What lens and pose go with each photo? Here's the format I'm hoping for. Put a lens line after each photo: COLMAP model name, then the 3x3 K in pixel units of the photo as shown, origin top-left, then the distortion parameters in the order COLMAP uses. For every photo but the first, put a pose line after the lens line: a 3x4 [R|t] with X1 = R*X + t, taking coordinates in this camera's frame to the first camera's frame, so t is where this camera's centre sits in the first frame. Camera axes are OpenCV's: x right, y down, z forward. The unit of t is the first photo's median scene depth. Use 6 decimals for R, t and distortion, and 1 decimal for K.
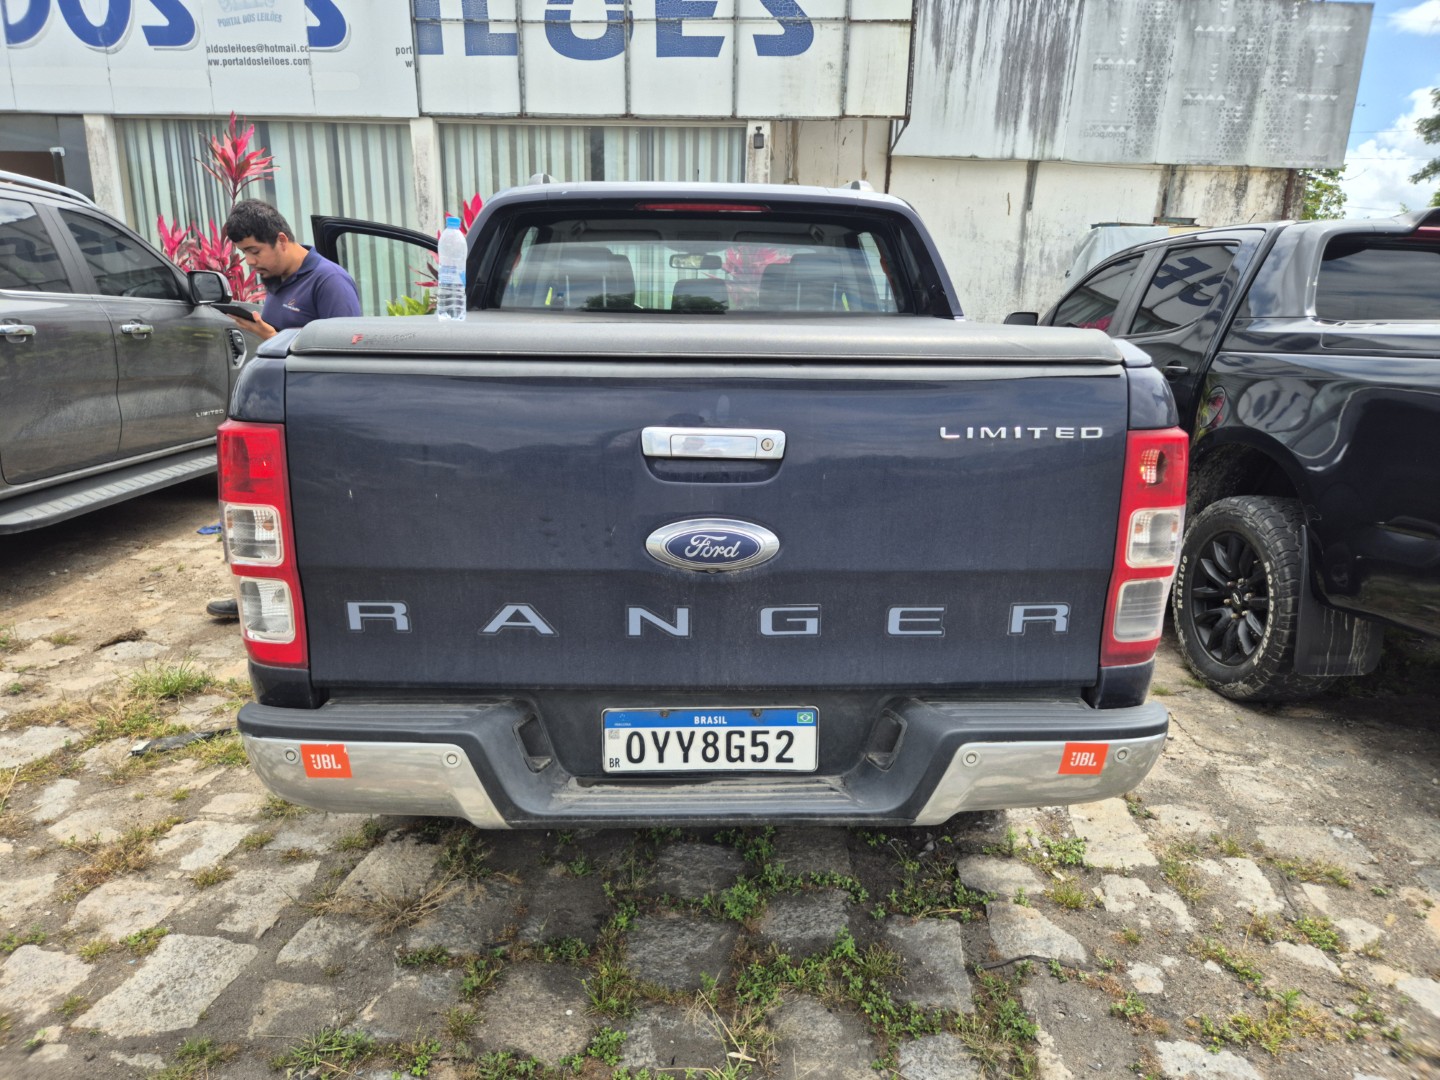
lens RADIAL K [[968.3, 0, 727.9], [0, 968.3, 537.5], [0, 0, 1]] dist [0.056089, -0.045408]
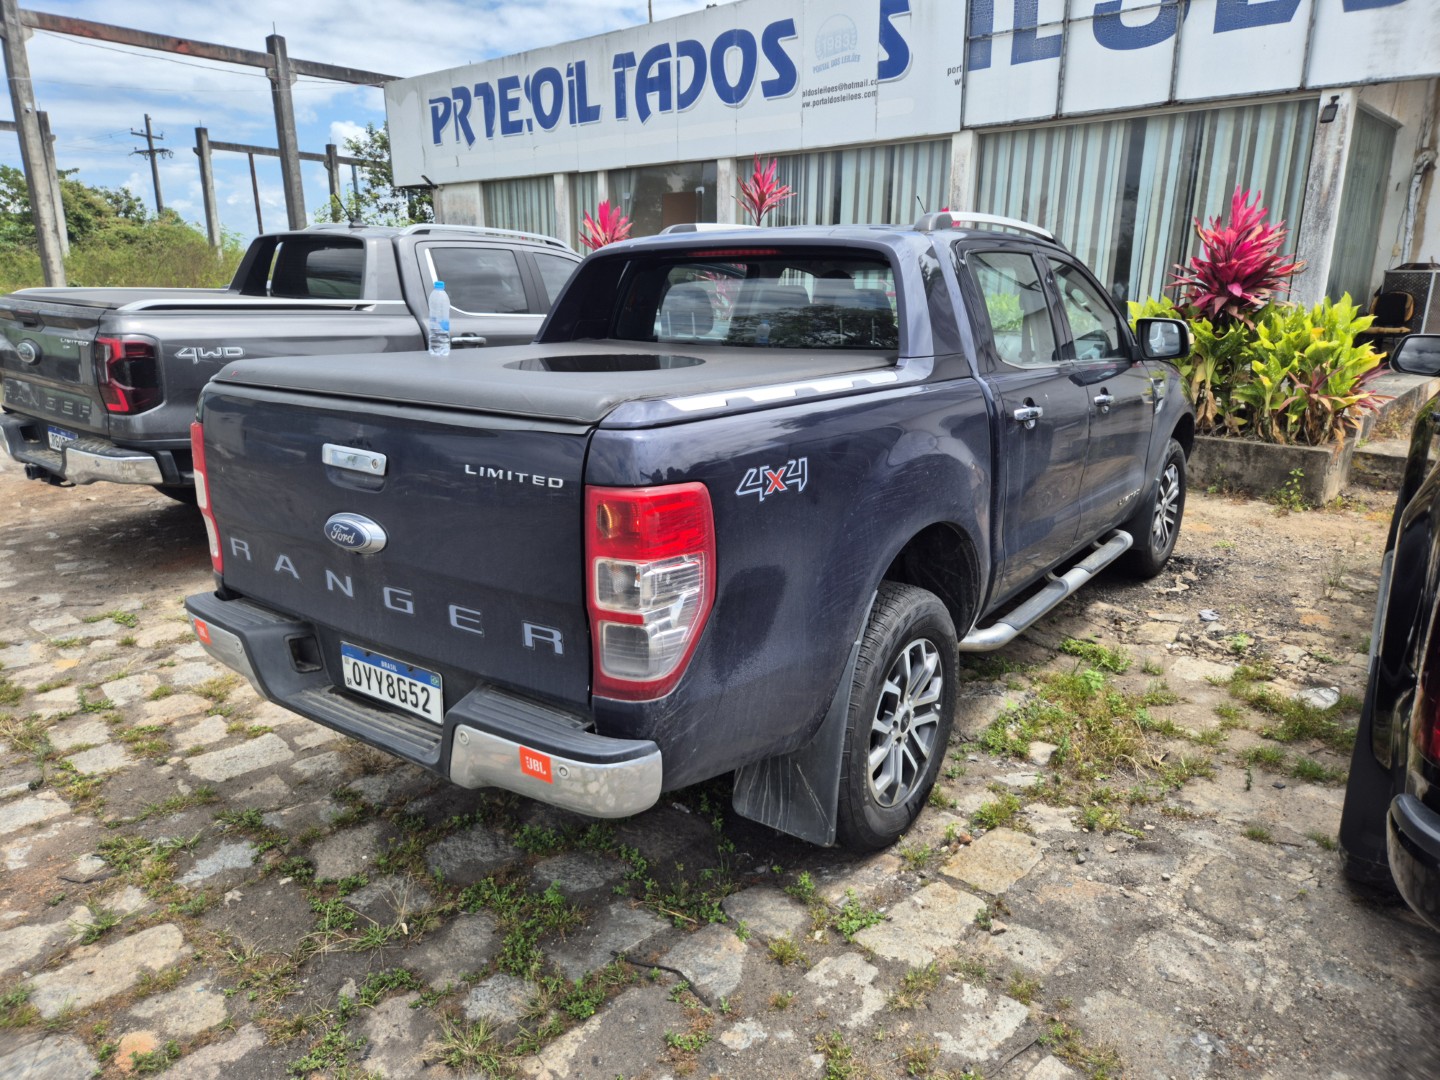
lens RADIAL K [[968.3, 0, 727.4], [0, 968.3, 536.1], [0, 0, 1]] dist [0.056089, -0.045408]
pose [[0.782098, 0.144625, -0.606141, 0.743833], [-0.141366, 0.988513, 0.053456, -0.082291], [0.606909, 0.043880, 0.793559, 0.139484]]
